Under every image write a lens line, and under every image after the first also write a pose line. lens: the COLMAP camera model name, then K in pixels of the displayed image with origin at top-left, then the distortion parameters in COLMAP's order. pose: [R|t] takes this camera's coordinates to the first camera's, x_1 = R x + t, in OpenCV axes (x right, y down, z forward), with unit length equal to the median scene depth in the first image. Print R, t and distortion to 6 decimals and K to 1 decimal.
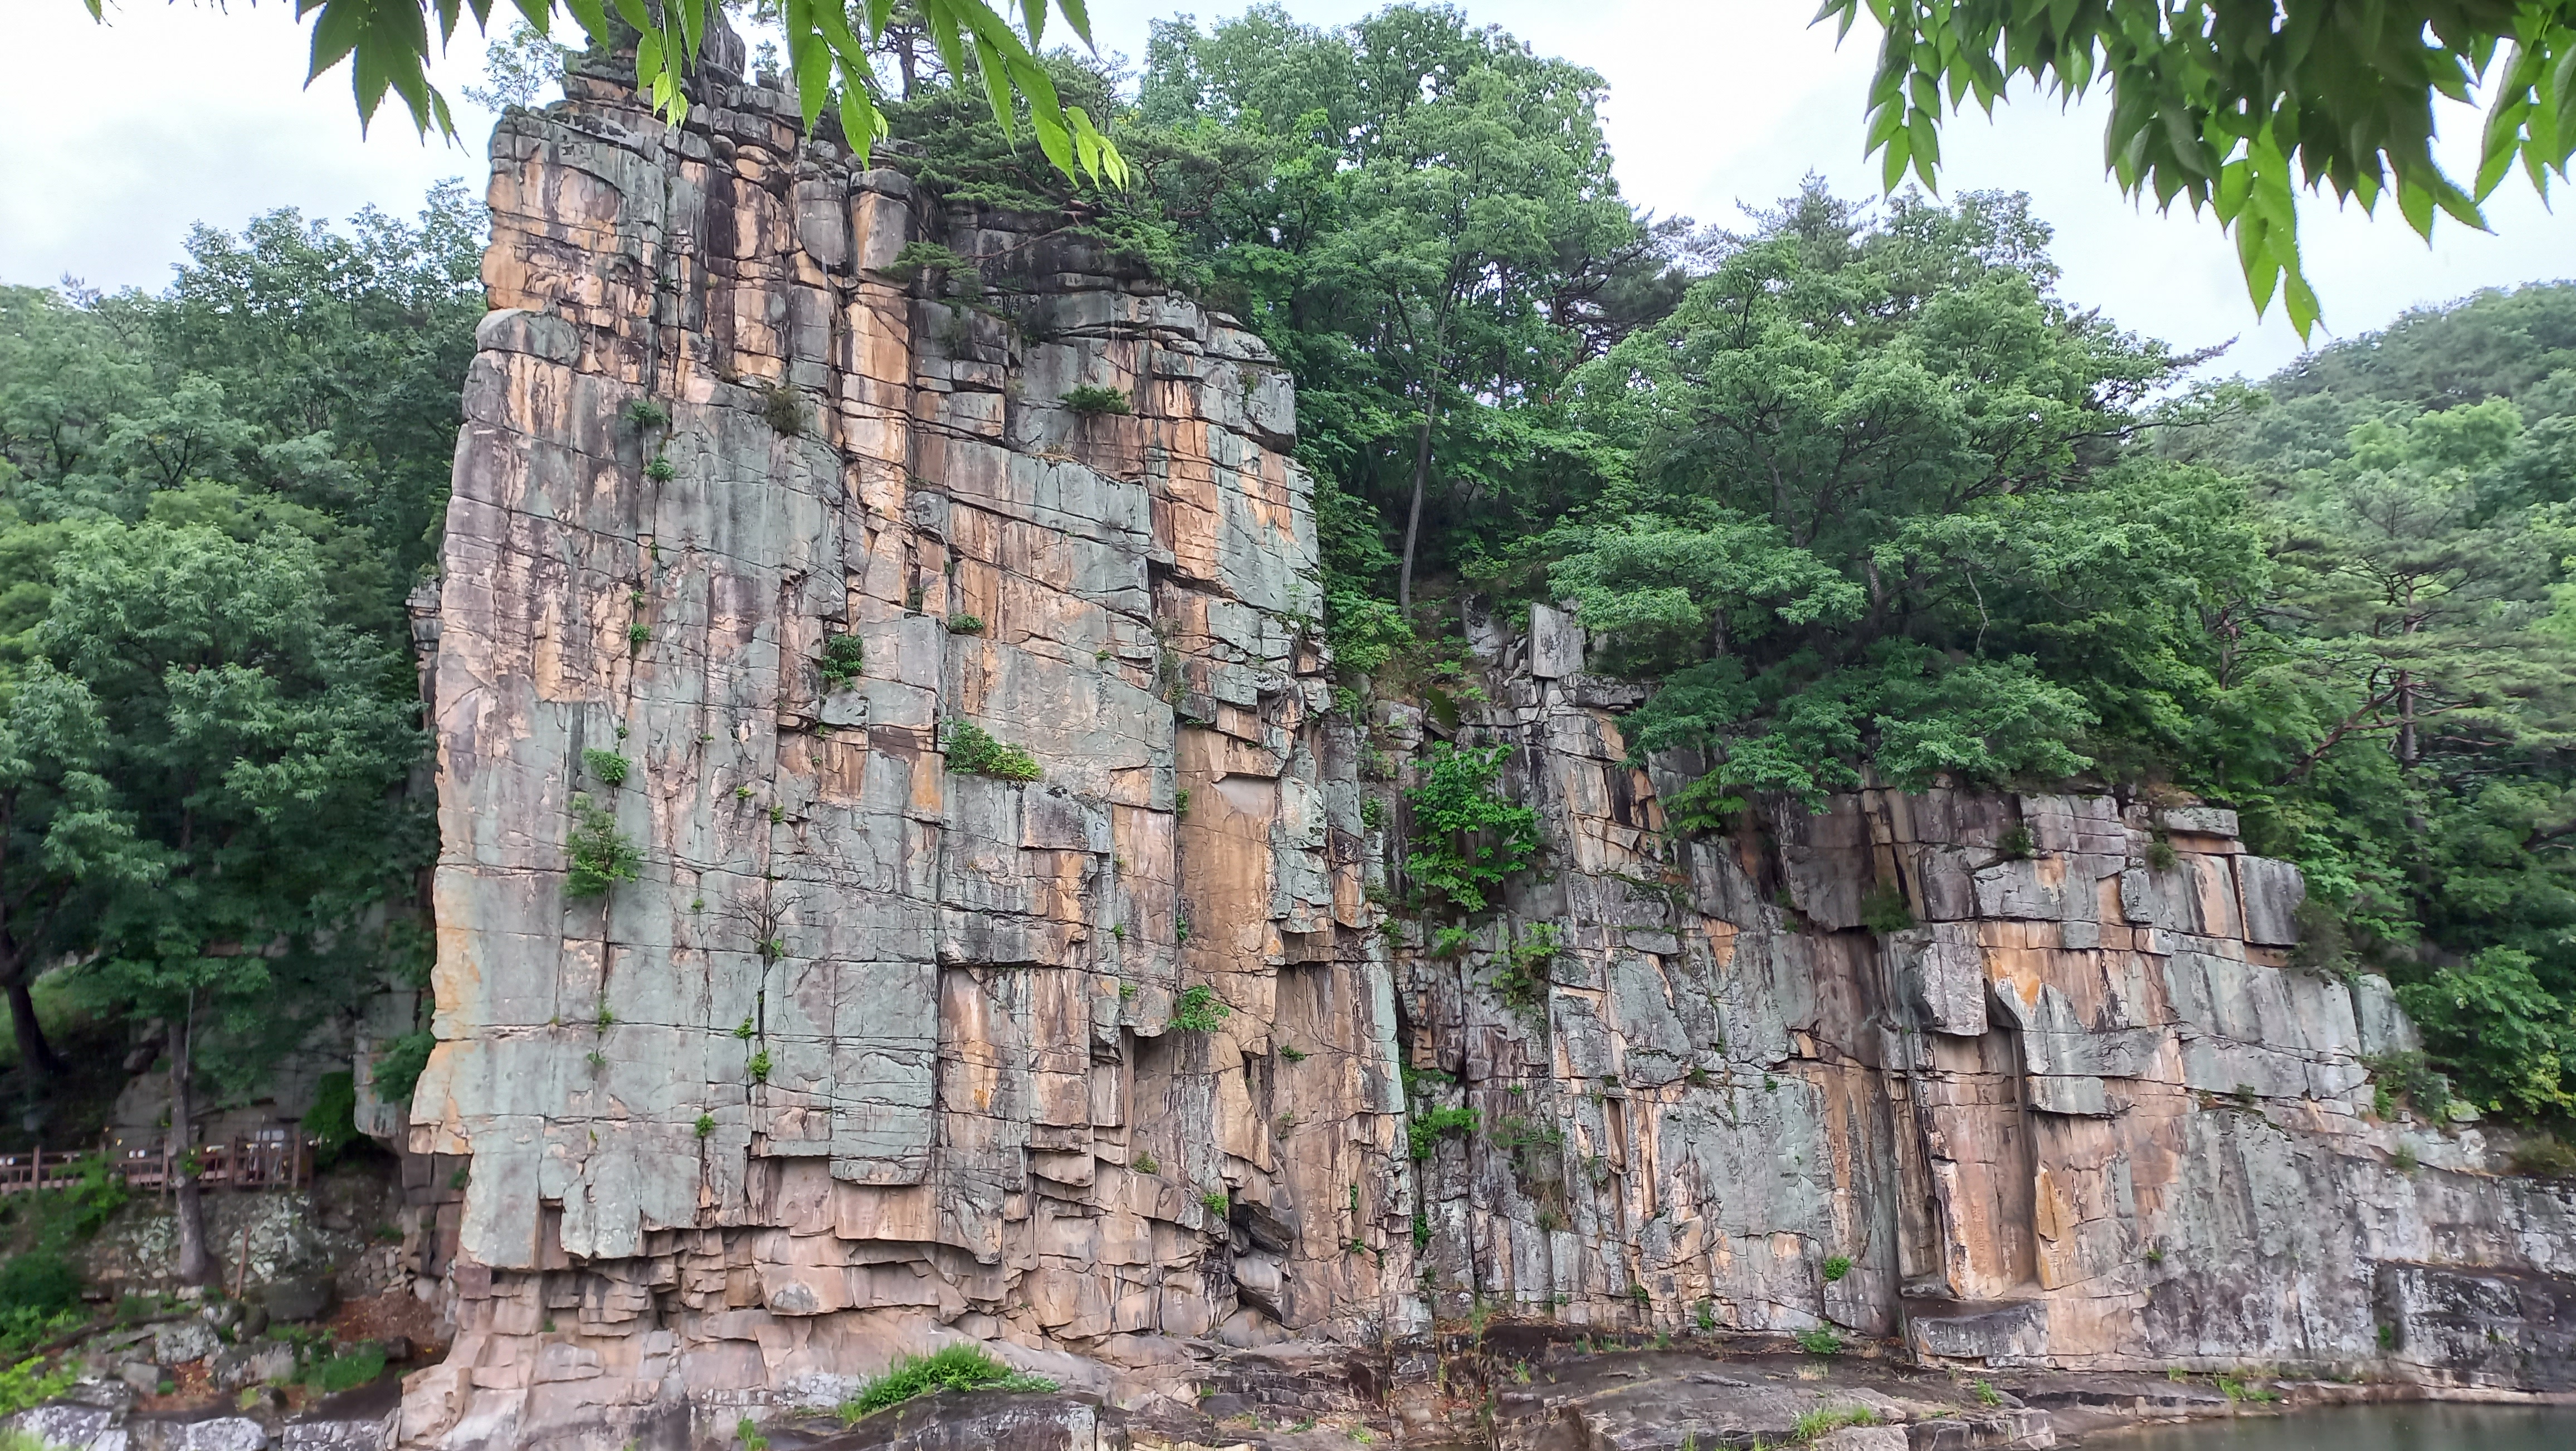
lens RADIAL K [[1836.3, 0, 1300.6], [0, 1836.3, 731.7], [0, 0, 1]] dist [0.126471, -0.226349]
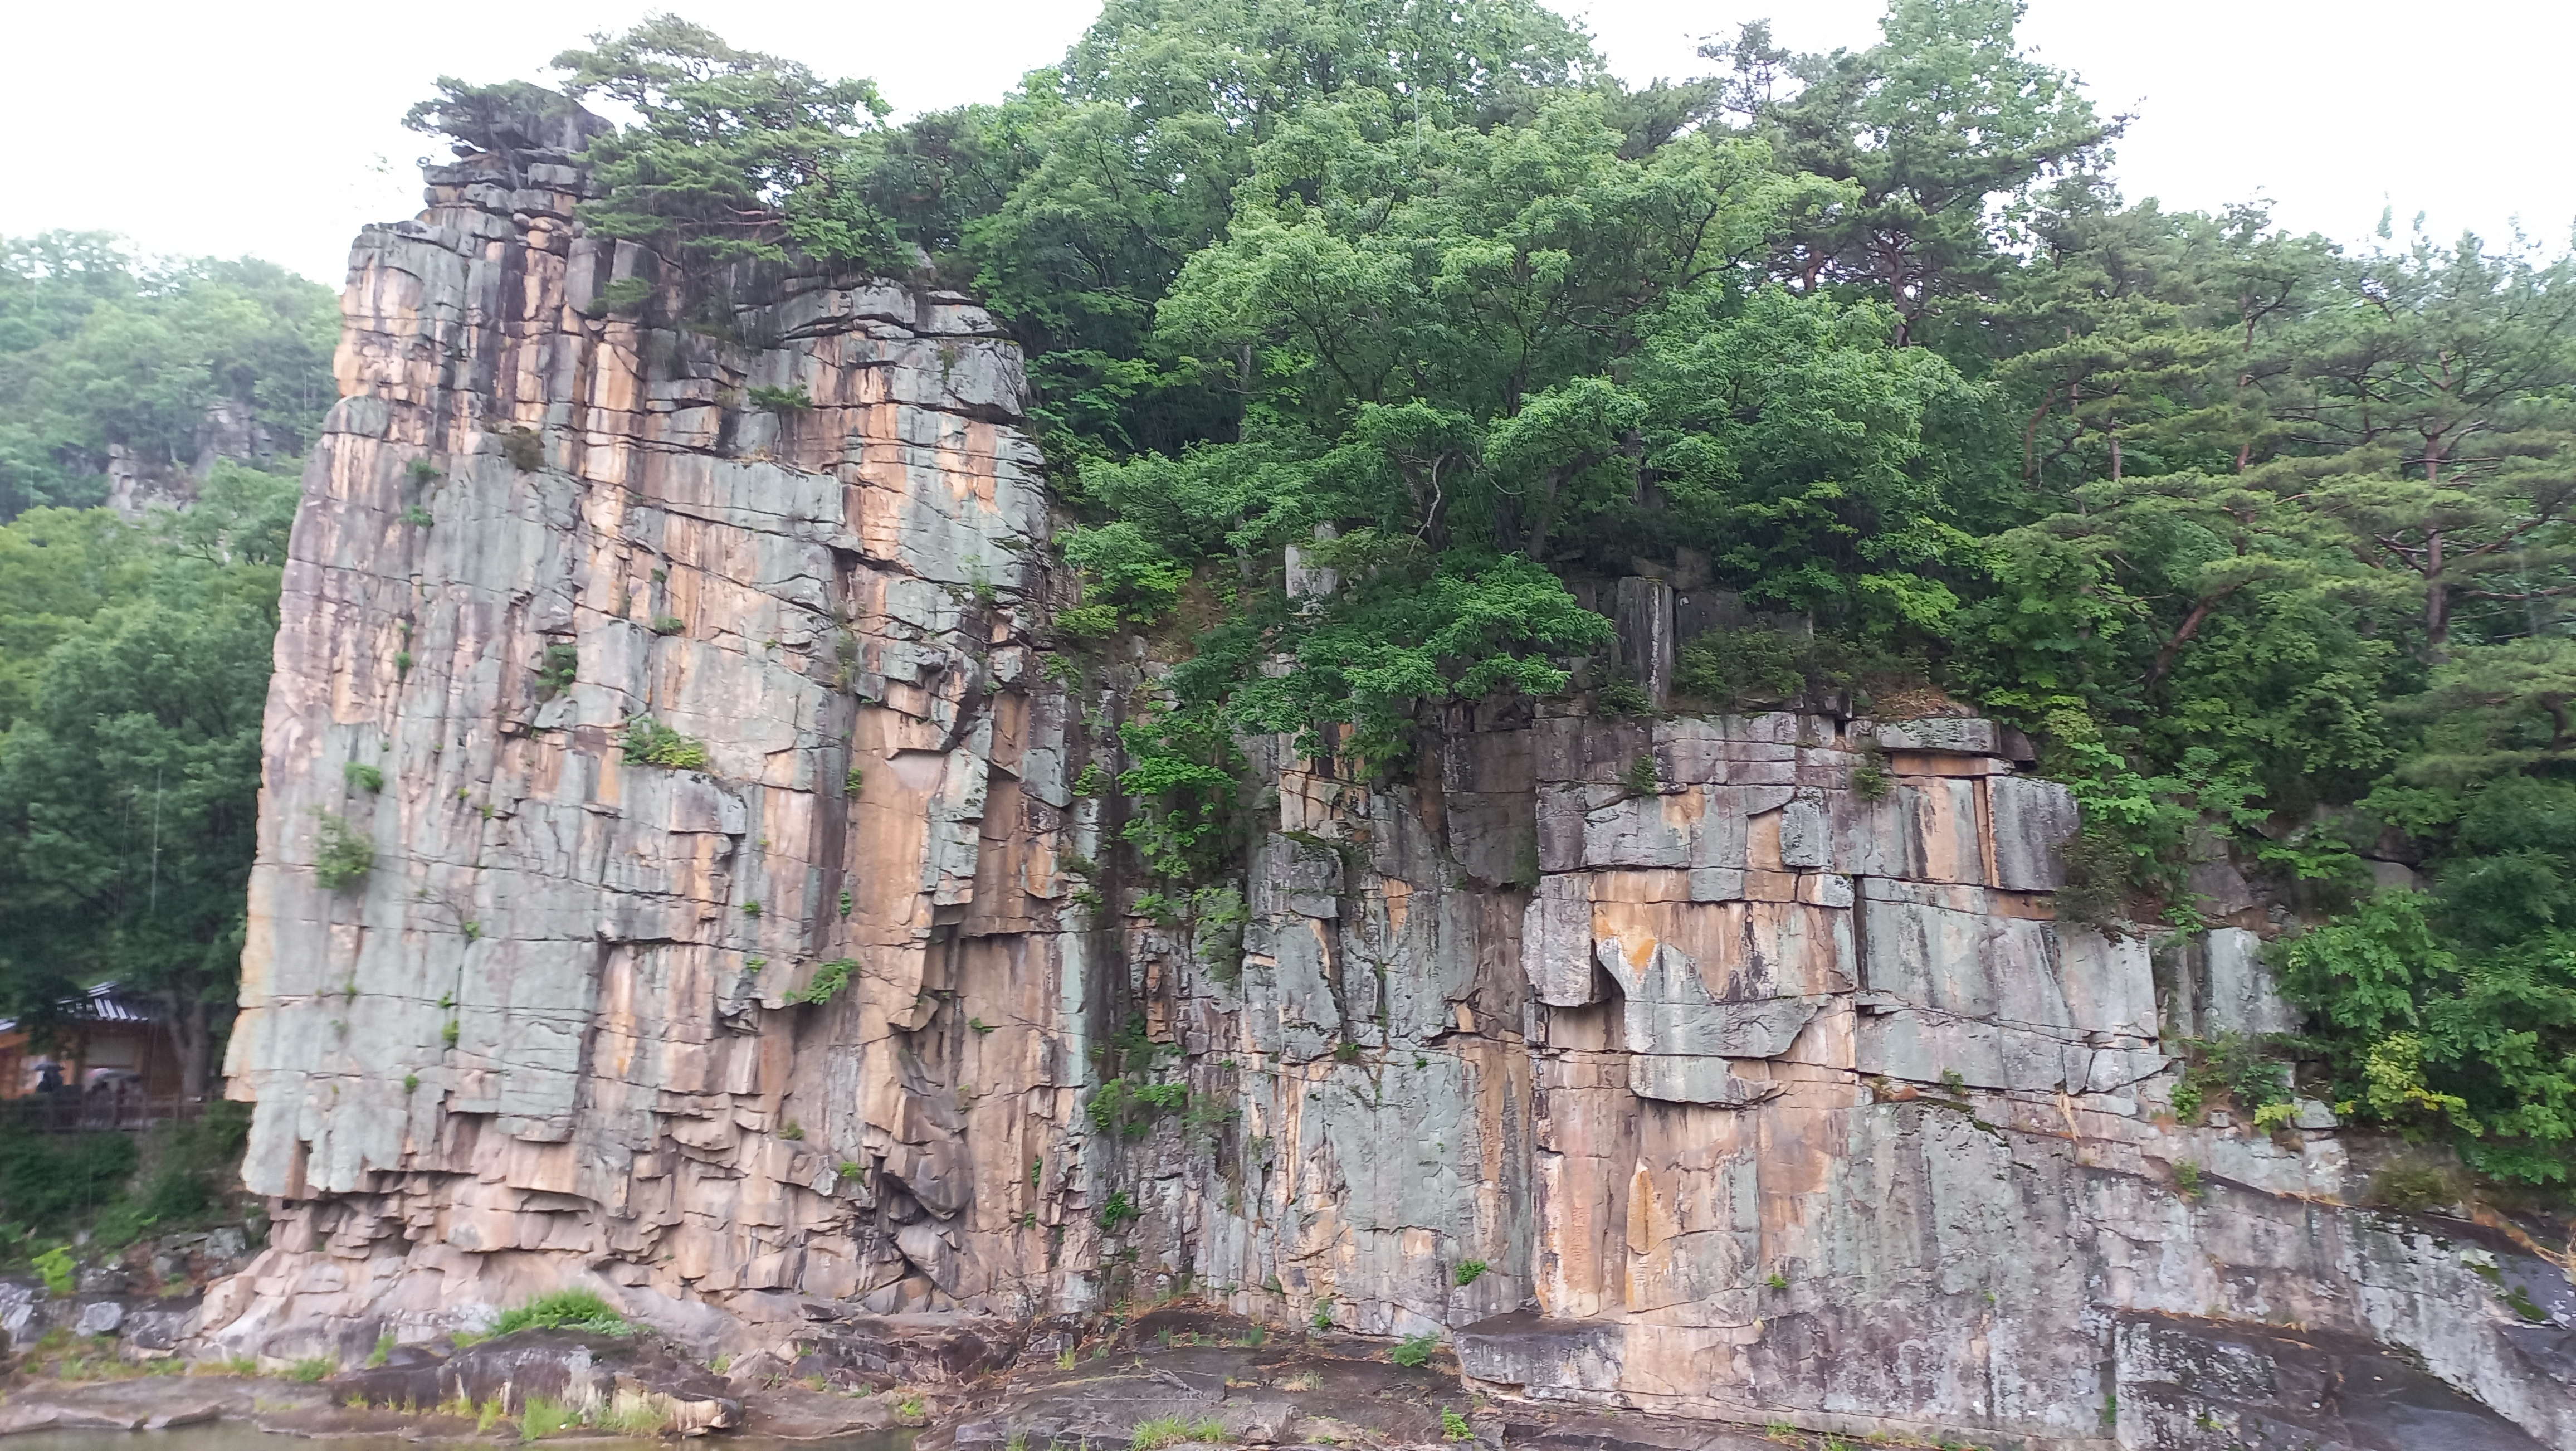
lens RADIAL K [[1838.4, 0, 1288.5], [0, 1838.4, 738.4], [0, 0, 1]] dist [0.121795, -0.226763]
pose [[0.892509, -0.061354, -0.446837, 0.625077], [0.069752, 0.997562, 0.002350, 0.029969], [0.445603, -0.033265, 0.894612, 0.191532]]
